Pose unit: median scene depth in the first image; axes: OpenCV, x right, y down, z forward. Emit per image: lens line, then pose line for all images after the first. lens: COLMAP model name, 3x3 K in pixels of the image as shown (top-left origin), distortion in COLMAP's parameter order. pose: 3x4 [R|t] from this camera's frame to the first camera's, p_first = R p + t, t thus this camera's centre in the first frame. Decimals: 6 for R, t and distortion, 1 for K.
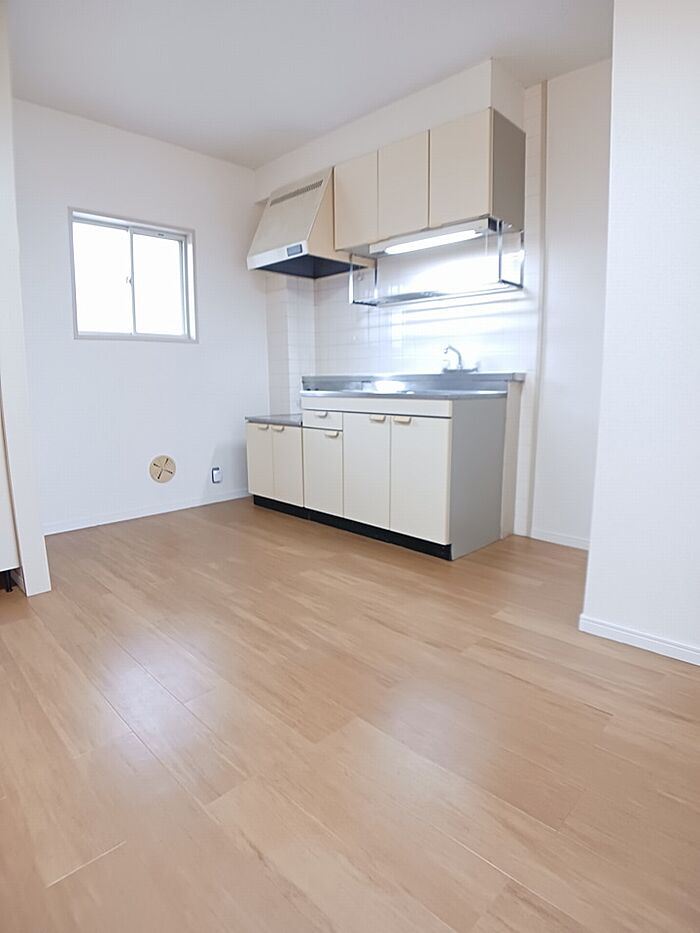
lens RADIAL K [[512.6, 0, 333.2], [0, 512.6, 468.0], [0, 0, 1]] dist [-0.080802, 0.000006]
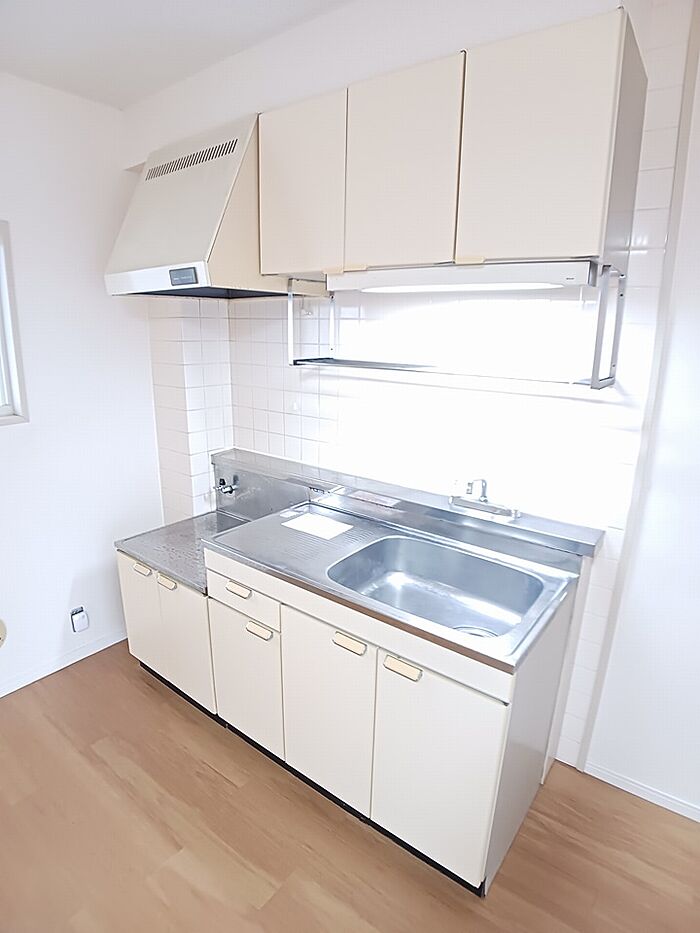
lens RADIAL K [[512.6, 0, 333.2], [0, 512.6, 468.0], [0, 0, 1]] dist [-0.080802, 0.000006]
pose [[0.990245, -0.015874, 0.138426, 0.001404], [0.003801, 0.996197, 0.087048, -0.262496], [-0.139282, -0.085673, 0.986540, 0.419114]]
